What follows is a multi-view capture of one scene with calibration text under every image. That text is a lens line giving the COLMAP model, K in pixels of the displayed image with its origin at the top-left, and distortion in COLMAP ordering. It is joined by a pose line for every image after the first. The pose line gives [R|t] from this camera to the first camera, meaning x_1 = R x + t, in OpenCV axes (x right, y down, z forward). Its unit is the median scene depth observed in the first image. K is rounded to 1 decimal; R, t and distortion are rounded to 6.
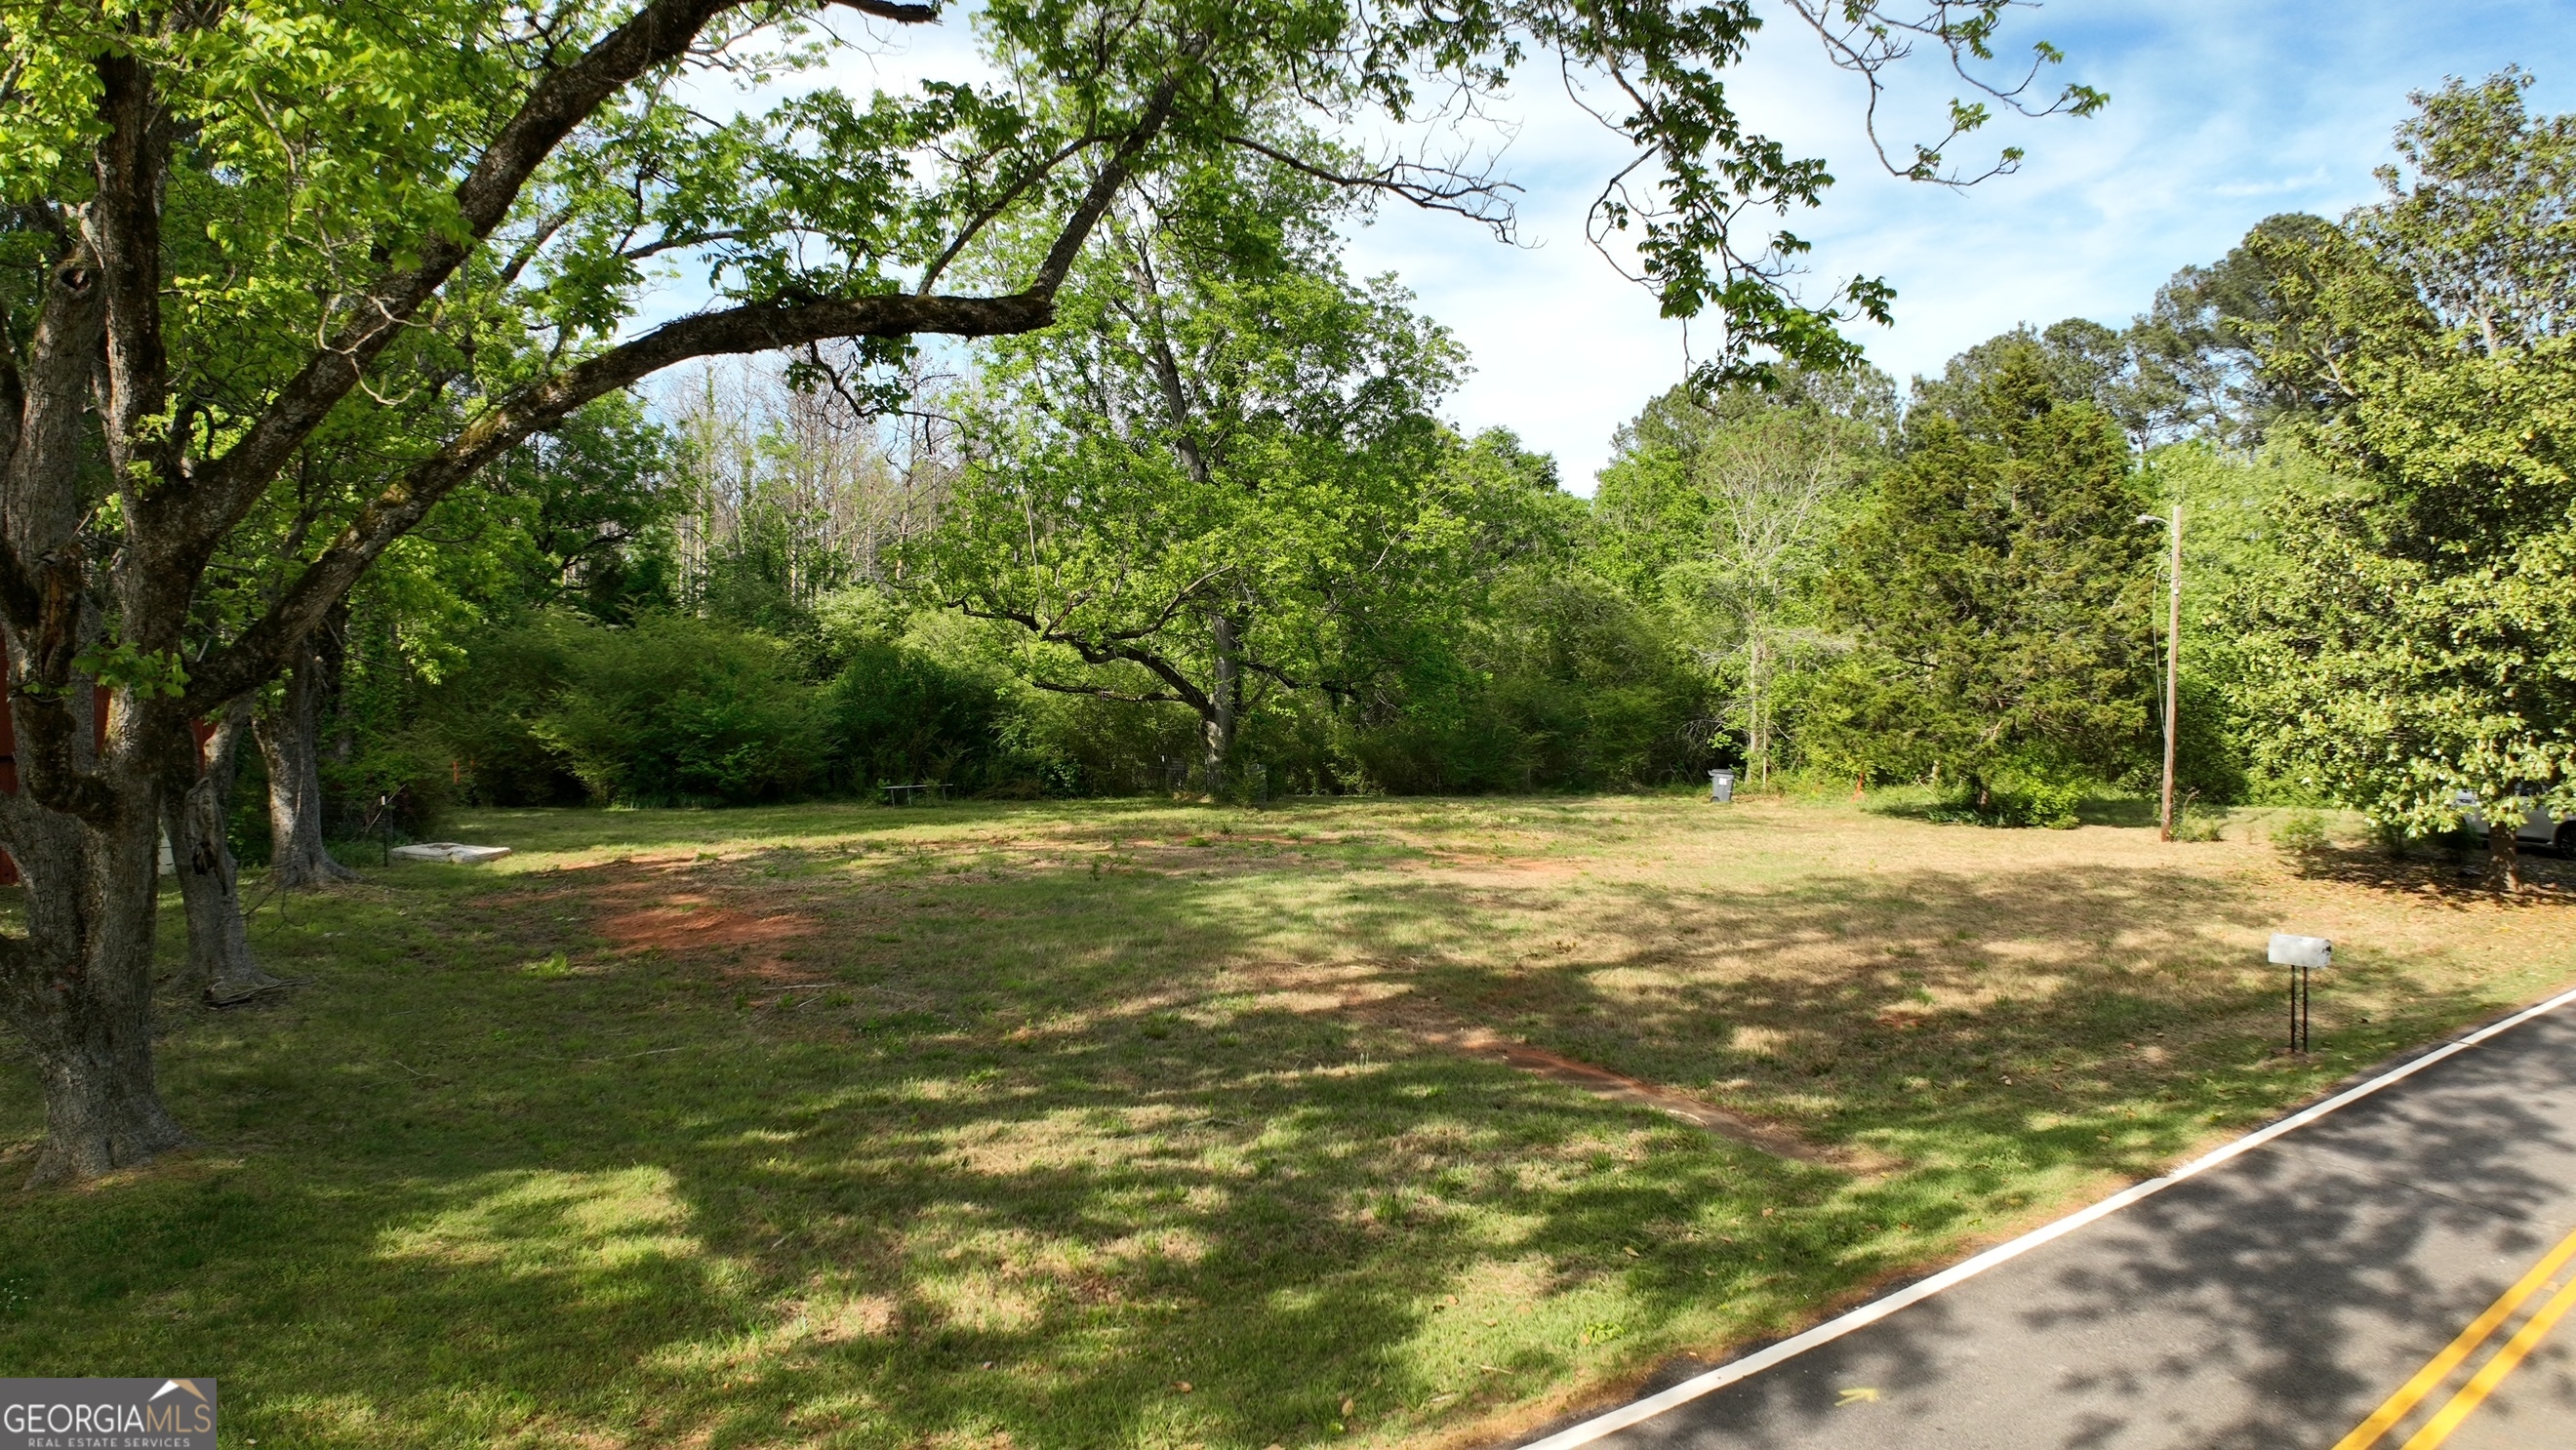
lens RADIAL K [[1581.5, 0, 1279.3], [0, 1581.5, 732.4], [0, 0, 1]] dist [-0.172172, 0.024689]
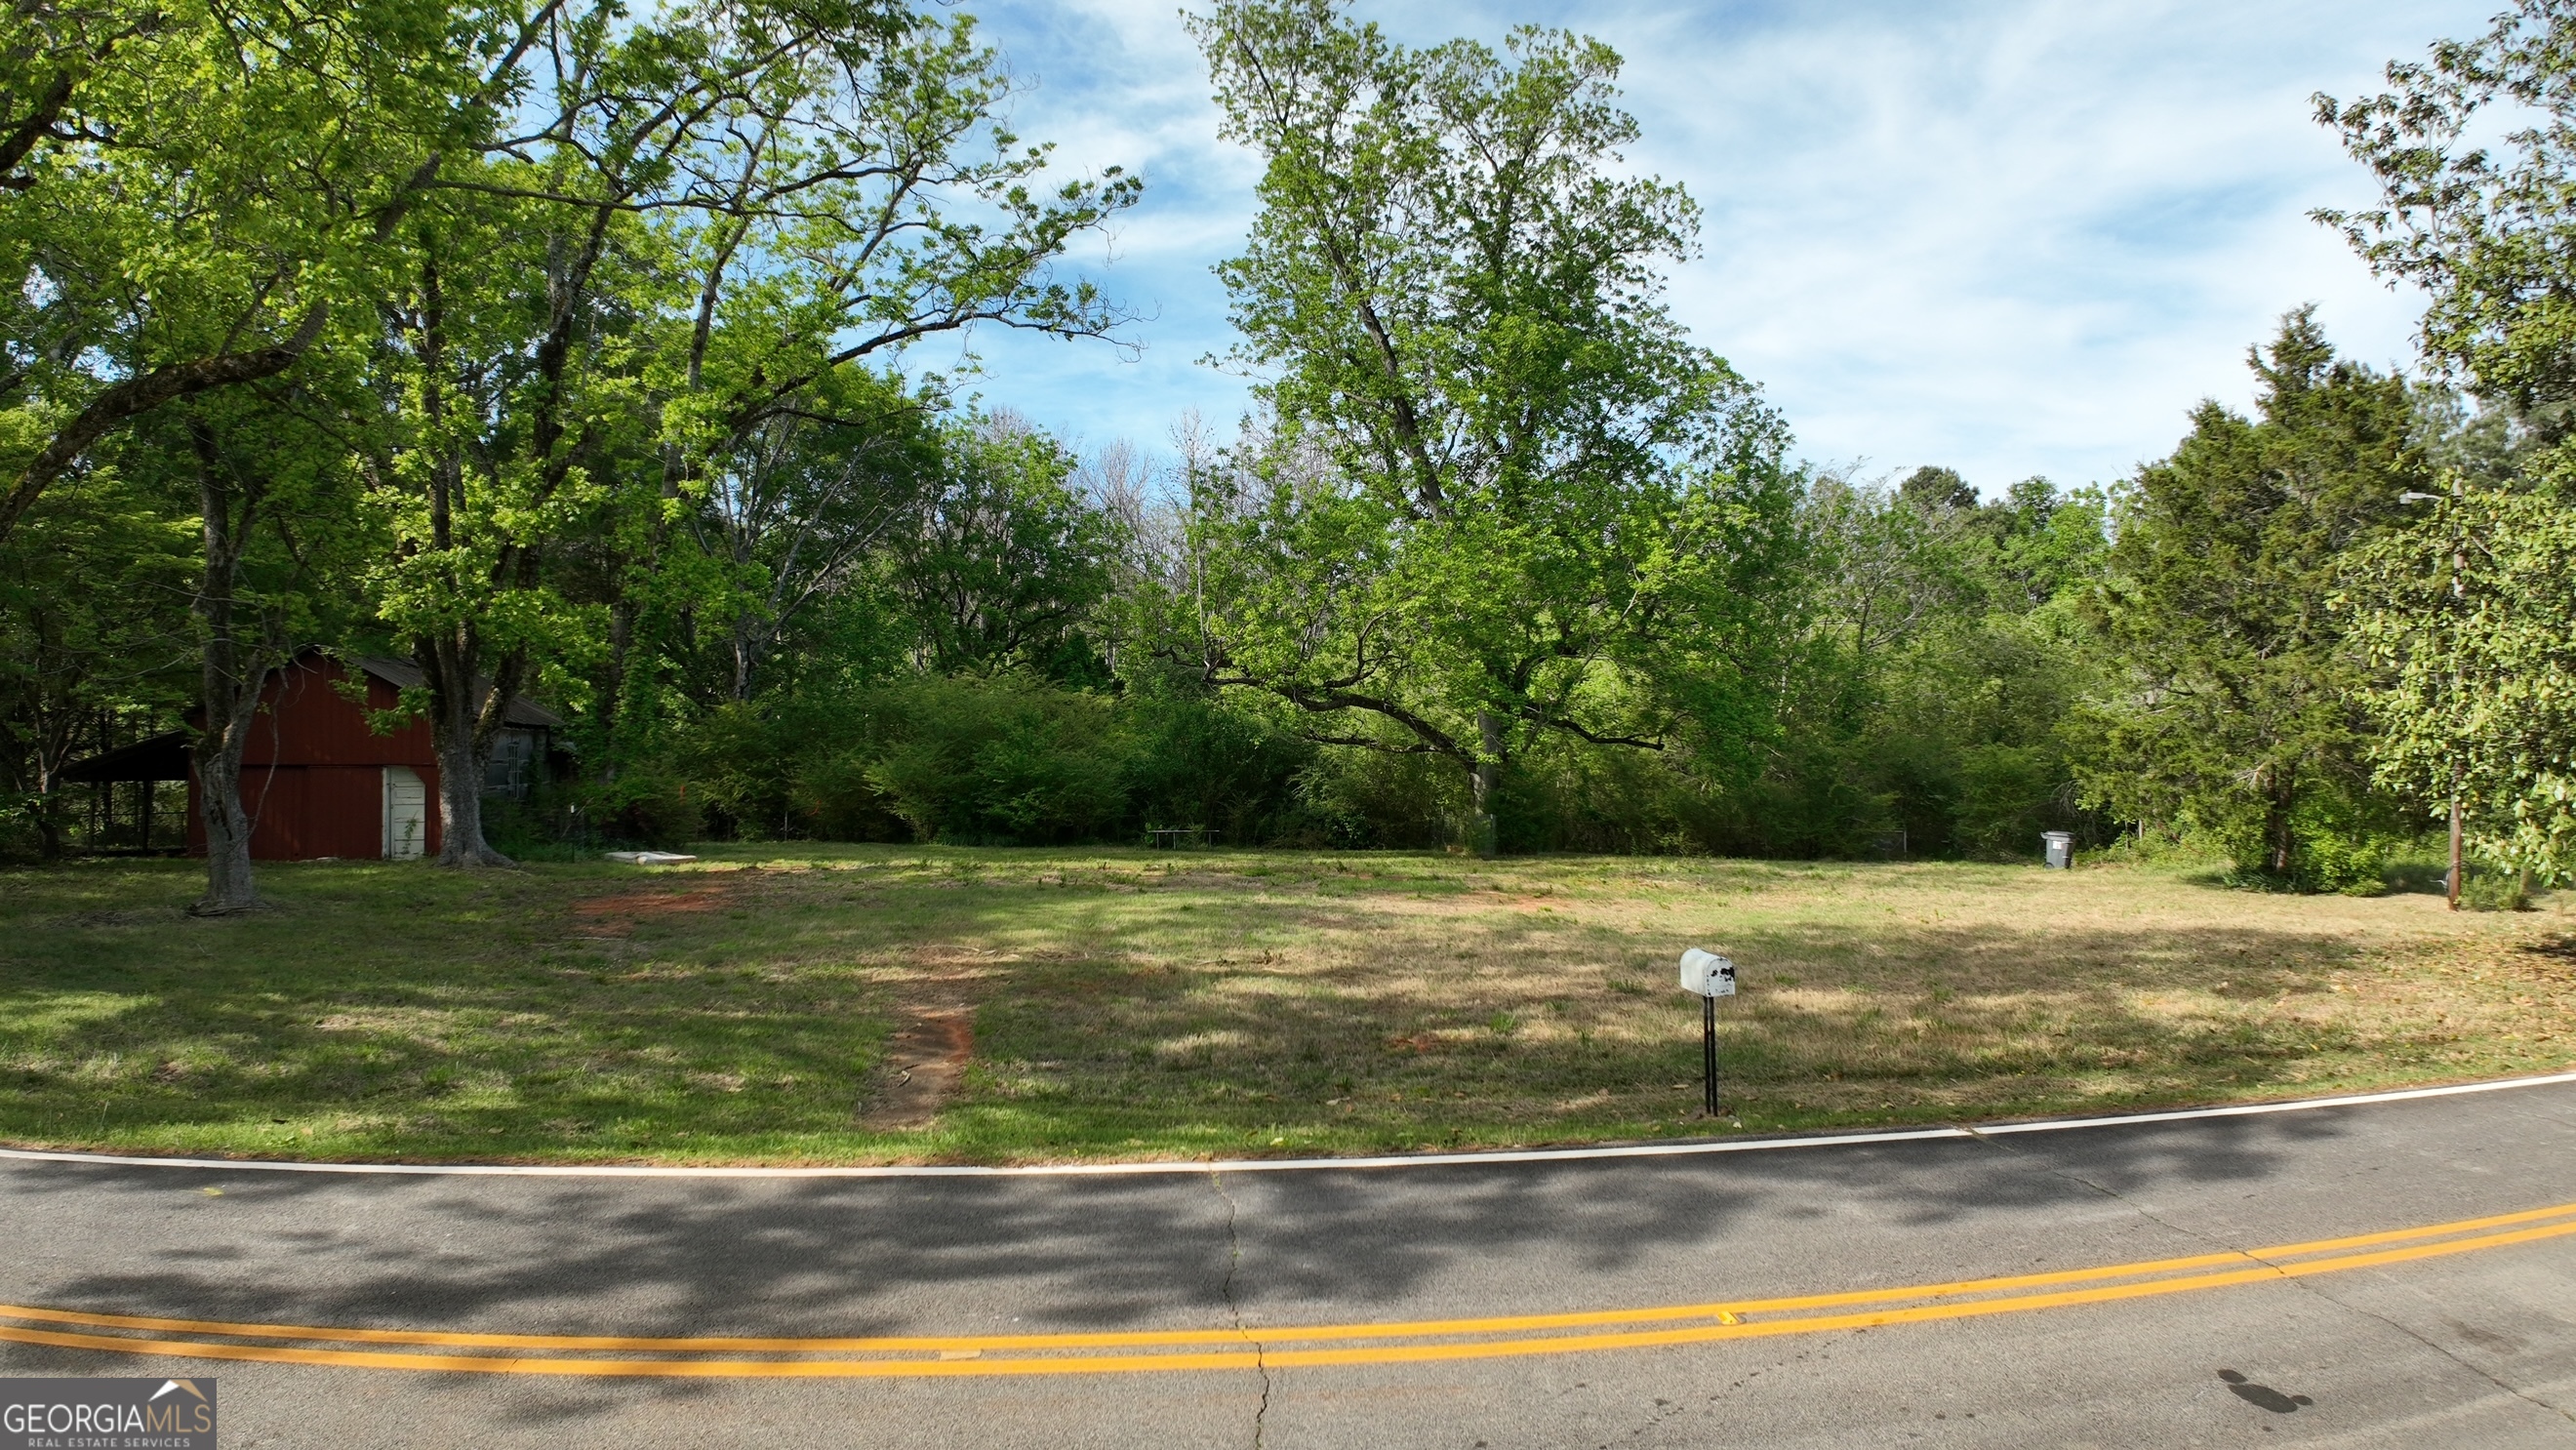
lens RADIAL K [[1581.5, 0, 1281.2], [0, 1581.5, 724.9], [0, 0, 1]] dist [-0.172172, 0.024689]
pose [[0.907352, -0.008382, -0.420287, 0.310210], [-0.018079, 0.998098, -0.058935, 0.027407], [0.419982, 0.061073, 0.905475, 0.070010]]
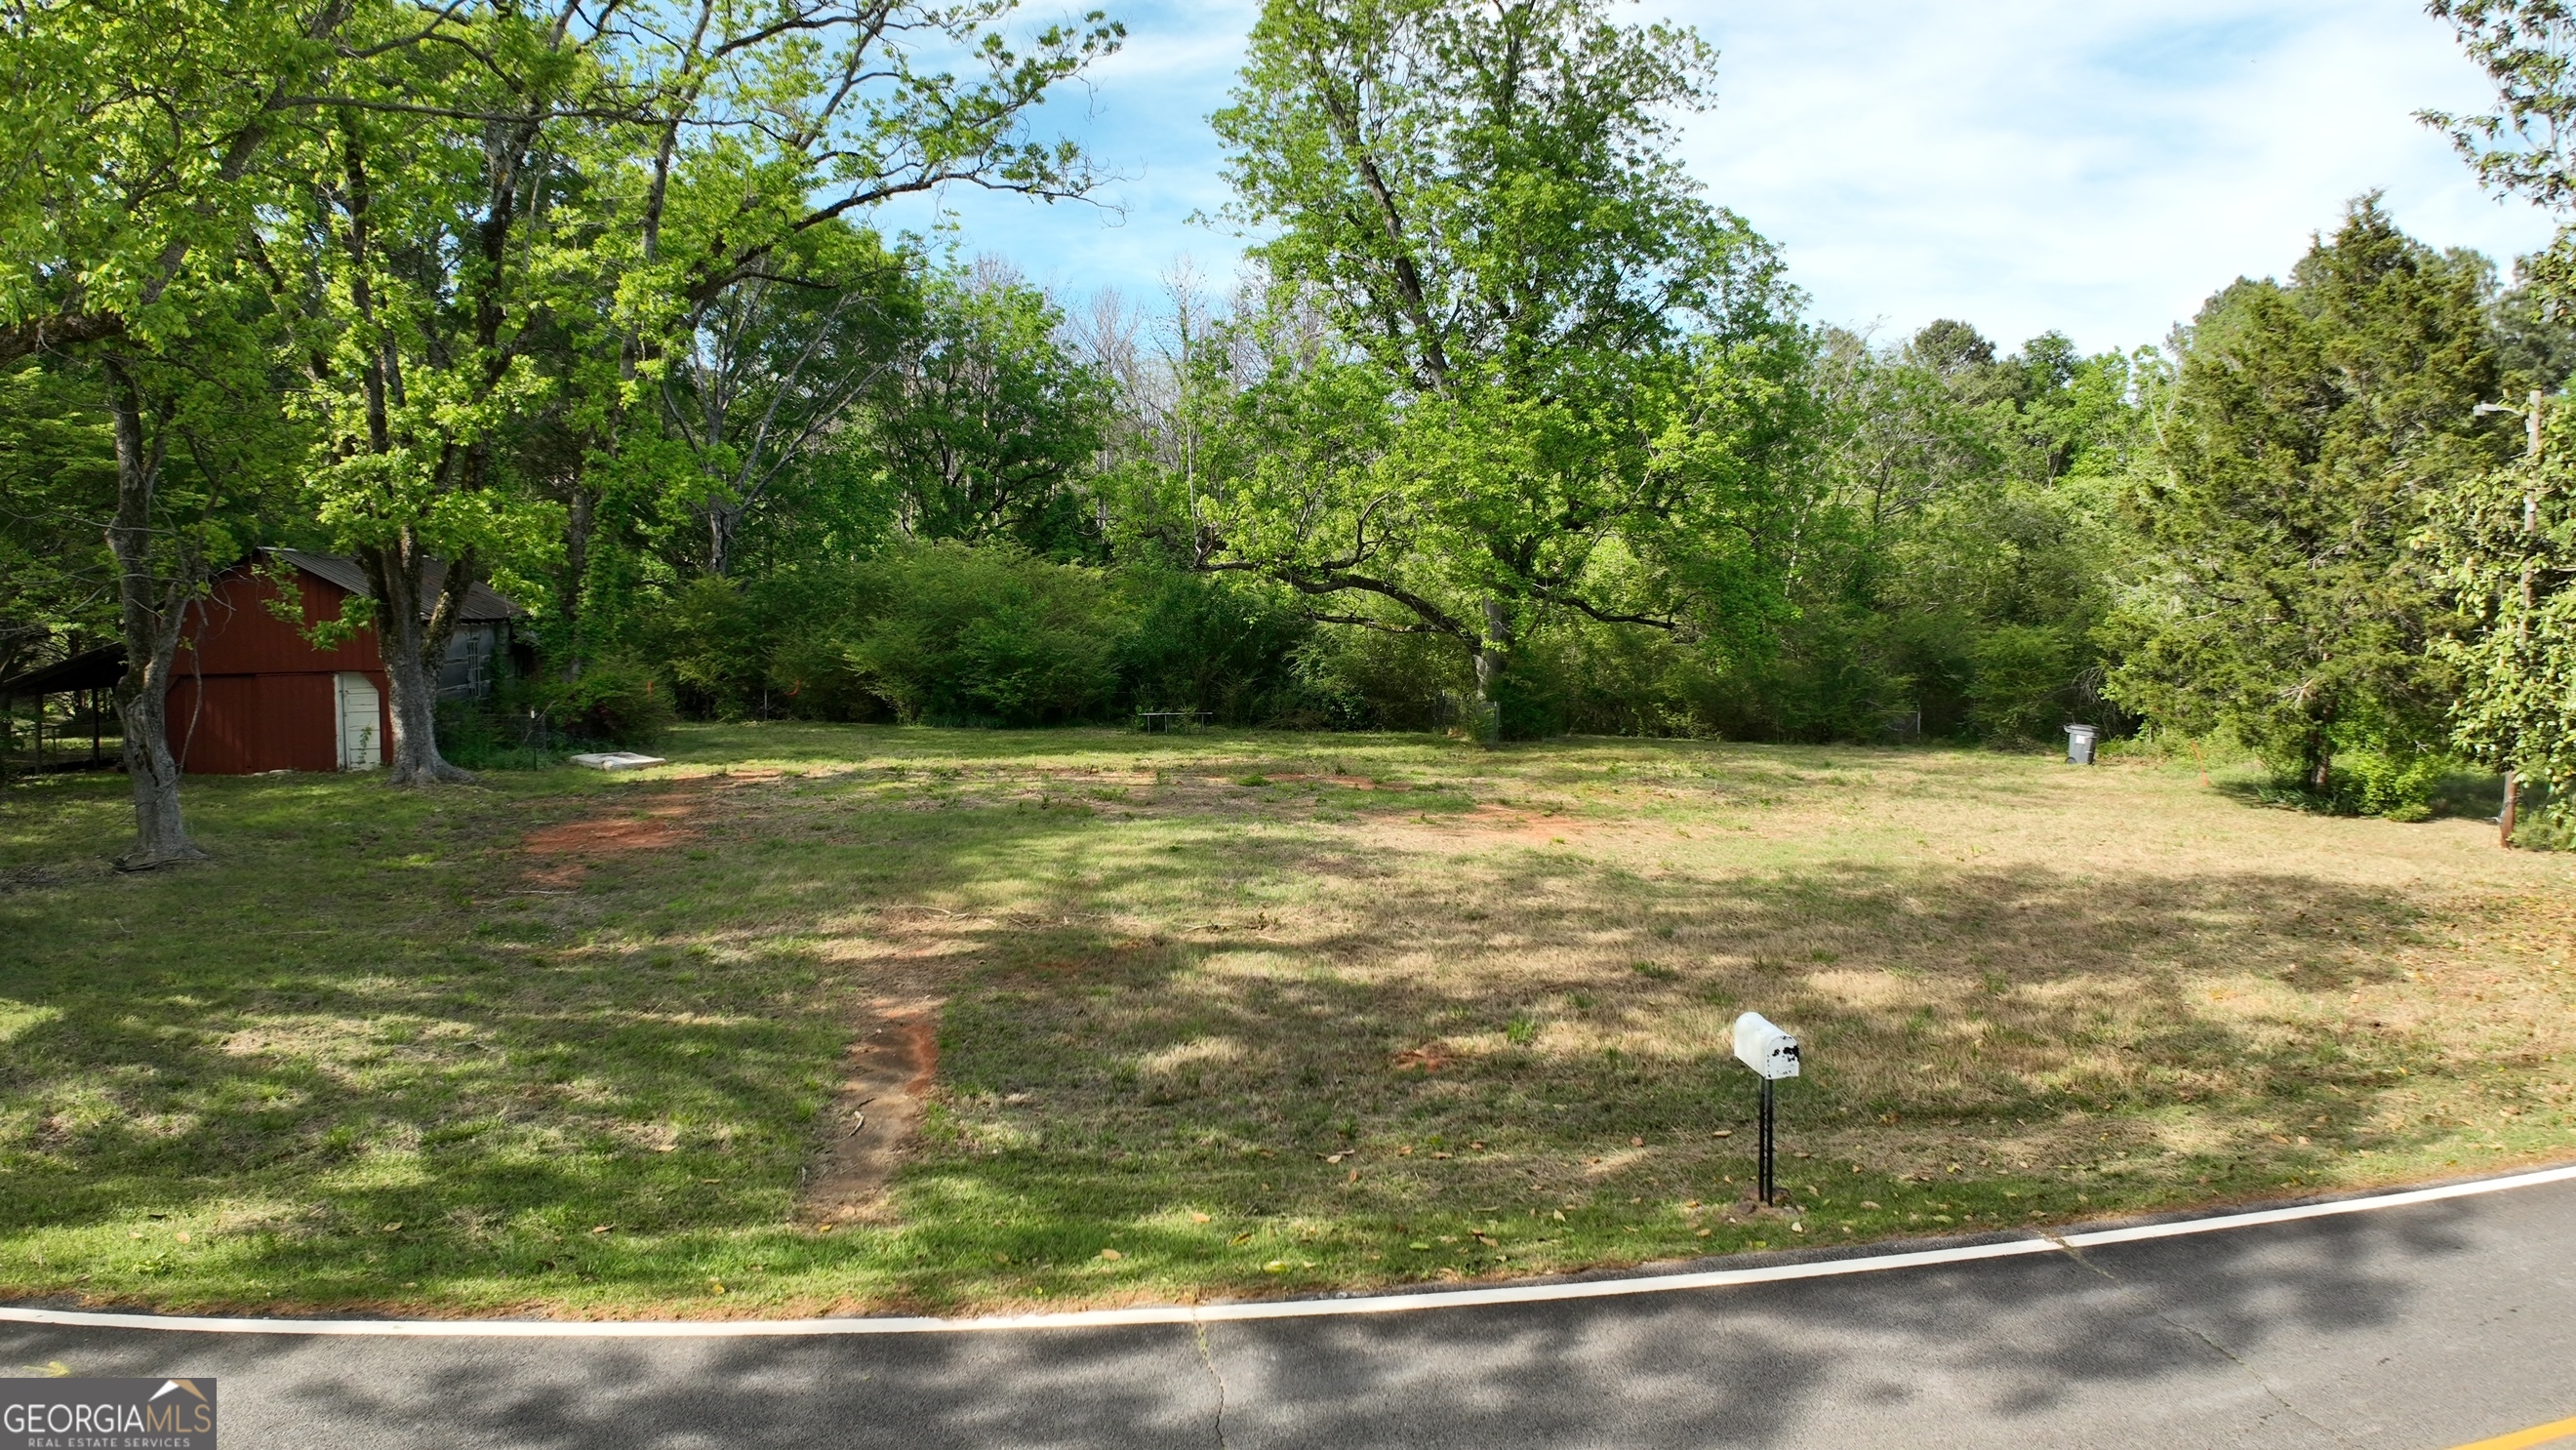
lens RADIAL K [[1581.5, 0, 1284.8], [0, 1581.5, 729.8], [0, 0, 1]] dist [-0.172172, 0.024689]
pose [[0.909630, 0.035369, -0.413911, 0.291216], [-0.016948, 0.998699, 0.048094, -0.006692], [0.415074, -0.036733, 0.909046, 0.109470]]
